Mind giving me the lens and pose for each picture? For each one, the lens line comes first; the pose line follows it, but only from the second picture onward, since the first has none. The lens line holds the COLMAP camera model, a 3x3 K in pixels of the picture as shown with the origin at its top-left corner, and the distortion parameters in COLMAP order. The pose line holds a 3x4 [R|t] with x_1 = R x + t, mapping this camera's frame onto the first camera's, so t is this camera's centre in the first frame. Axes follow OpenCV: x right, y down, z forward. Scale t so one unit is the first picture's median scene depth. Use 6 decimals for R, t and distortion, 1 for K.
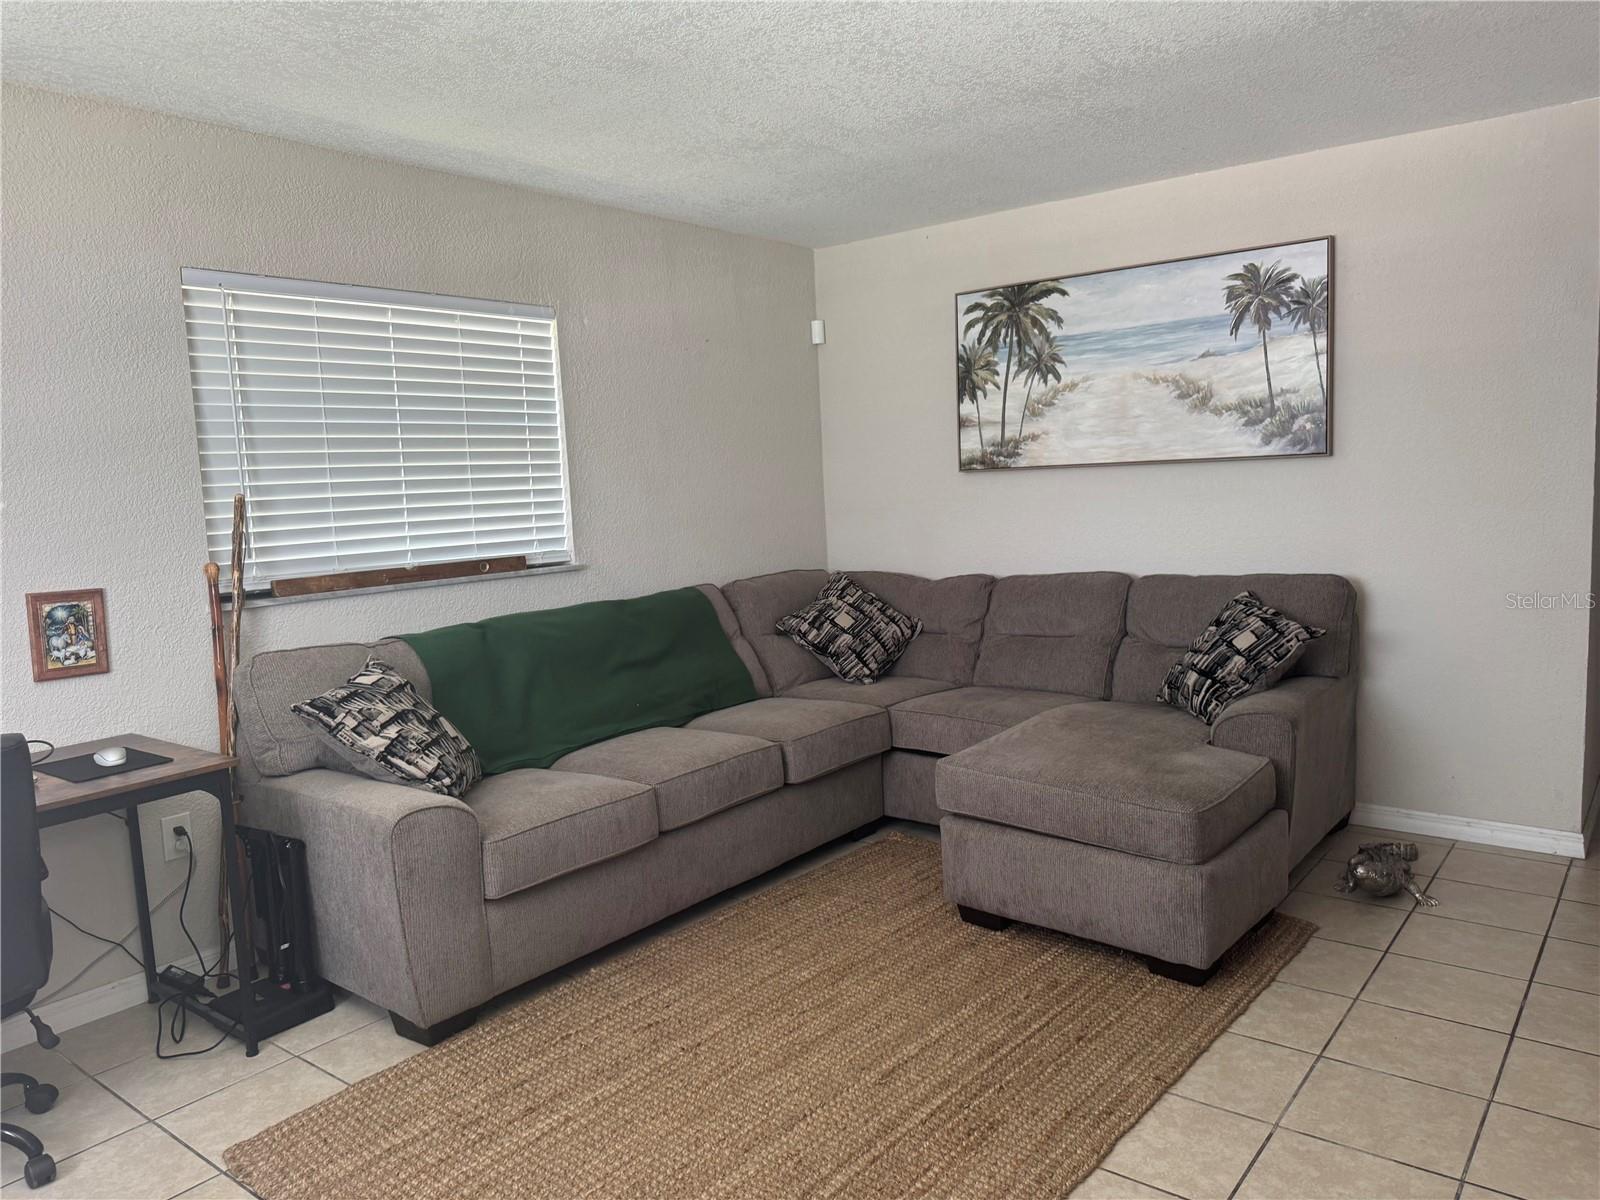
lens RADIAL K [[1117.9, 0, 800.0], [0, 1117.9, 600.0], [0, 0, 1]] dist [0.069913, -0.124004]
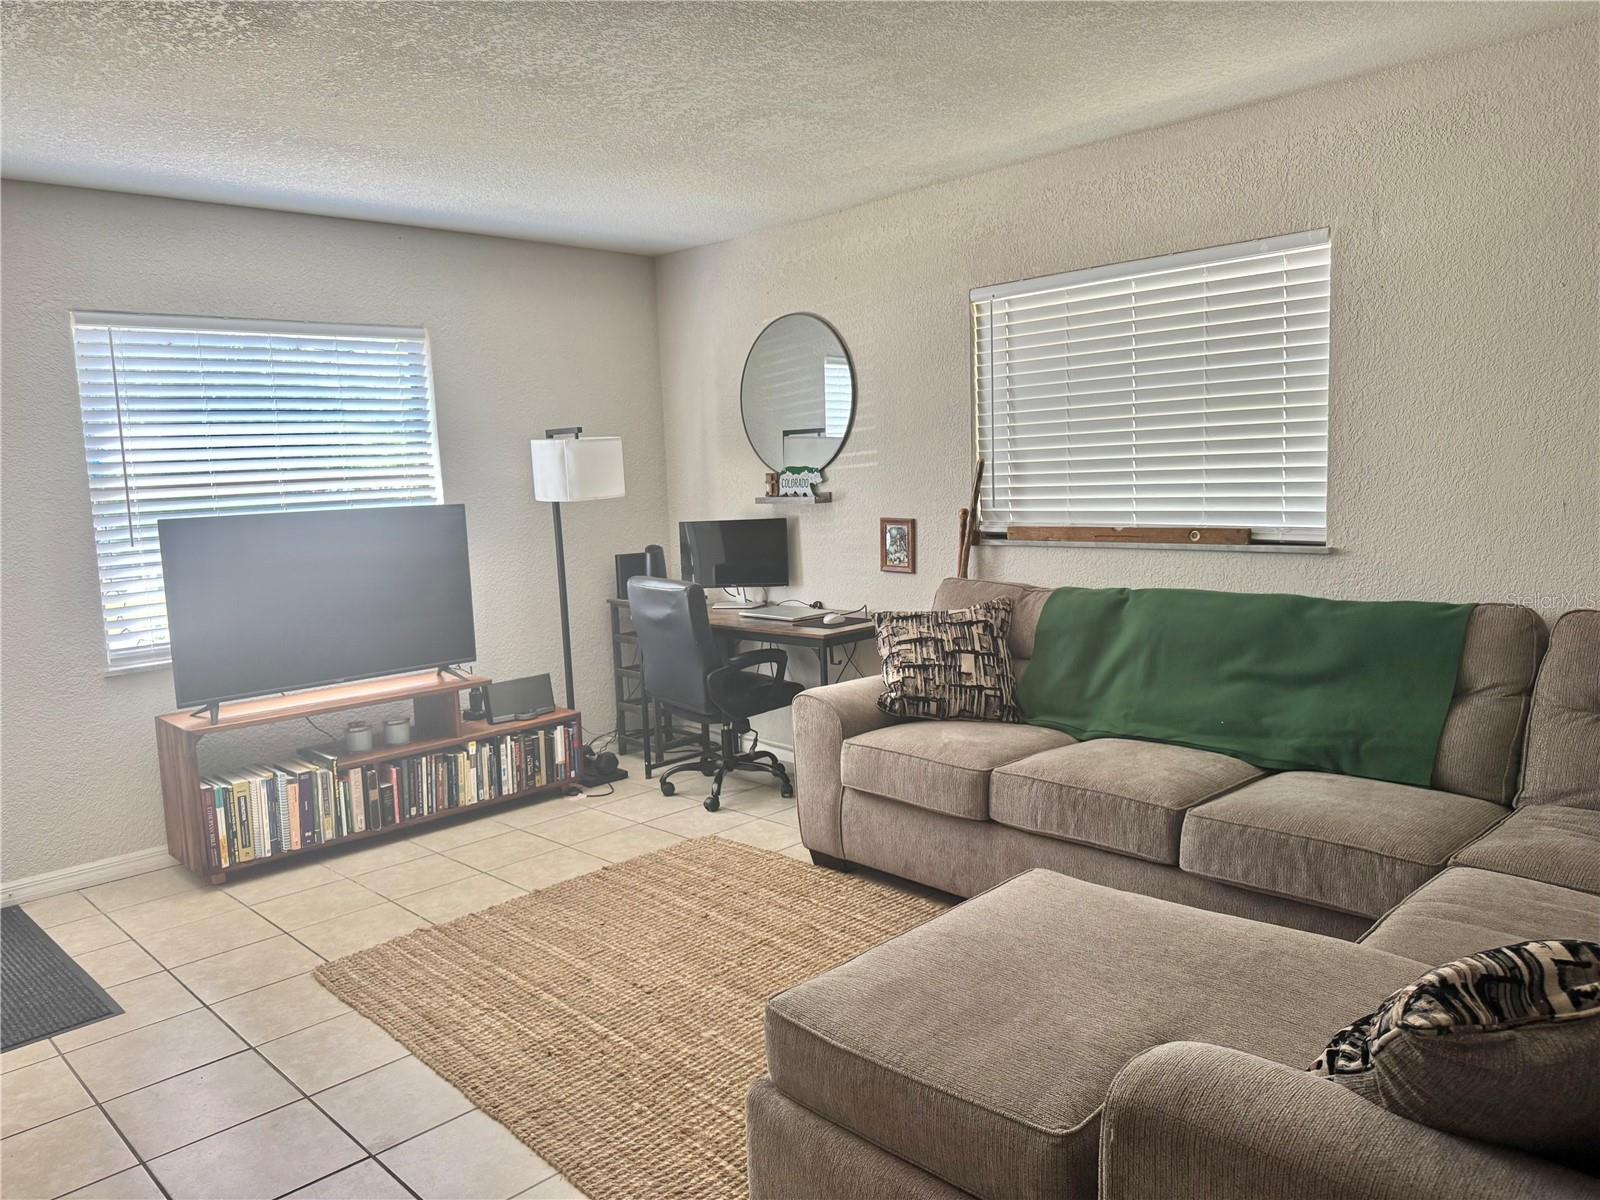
lens RADIAL K [[1117.9, 0, 800.0], [0, 1117.9, 600.0], [0, 0, 1]] dist [0.069913, -0.124004]
pose [[-0.123982, 0.164943, -0.978480, 0.743072], [-0.064889, 0.982629, 0.173864, -0.127555], [0.990161, 0.085048, -0.111125, 0.830744]]
